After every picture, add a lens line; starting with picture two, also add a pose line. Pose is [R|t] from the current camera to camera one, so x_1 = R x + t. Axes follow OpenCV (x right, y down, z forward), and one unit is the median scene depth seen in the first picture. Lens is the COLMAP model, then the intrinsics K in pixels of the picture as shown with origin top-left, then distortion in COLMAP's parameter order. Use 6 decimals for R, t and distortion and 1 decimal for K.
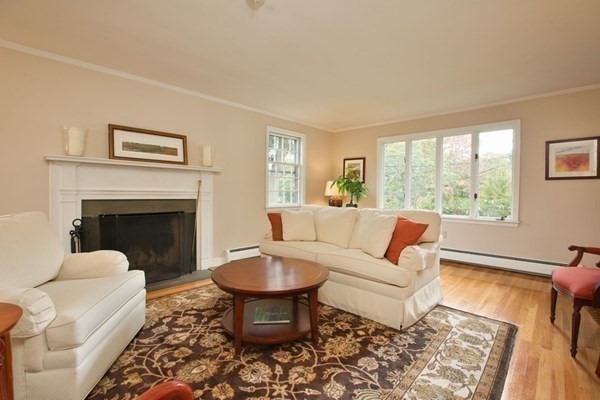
lens RADIAL K [[273.5, 0, 299.1], [0, 273.5, 197.0], [0, 0, 1]] dist [-0.035581, 0.002779]
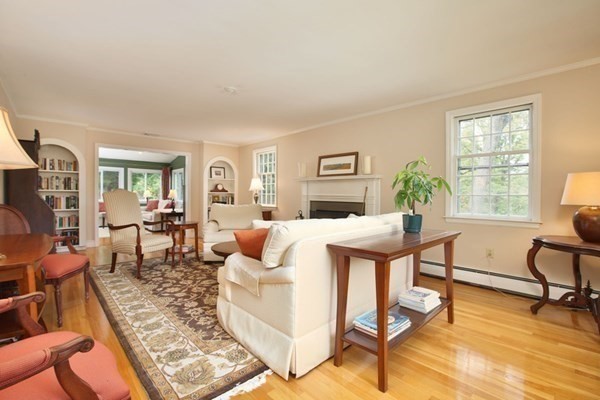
lens RADIAL K [[273.5, 0, 299.6], [0, 273.5, 200.0], [0, 0, 1]] dist [-0.035581, 0.002779]
pose [[-0.053796, 0.007742, -0.998522, 1.335795], [-0.027715, 0.999573, 0.009244, -0.012546], [0.998167, 0.028172, -0.053558, 1.269208]]
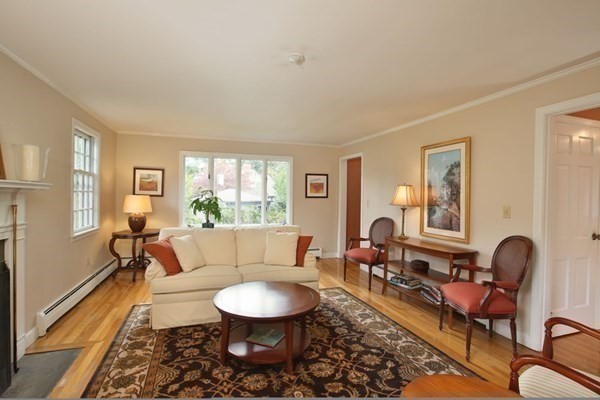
lens RADIAL K [[298.8, 0, 299.5], [0, 298.8, 199.9], [0, 0, 1]] dist [-0.029564, 0.000754]
pose [[0.463983, -0.017342, 0.885674, -1.020015], [0.007544, 0.999849, 0.015626, -0.125065], [-0.885812, -0.000569, 0.464044, 0.313503]]
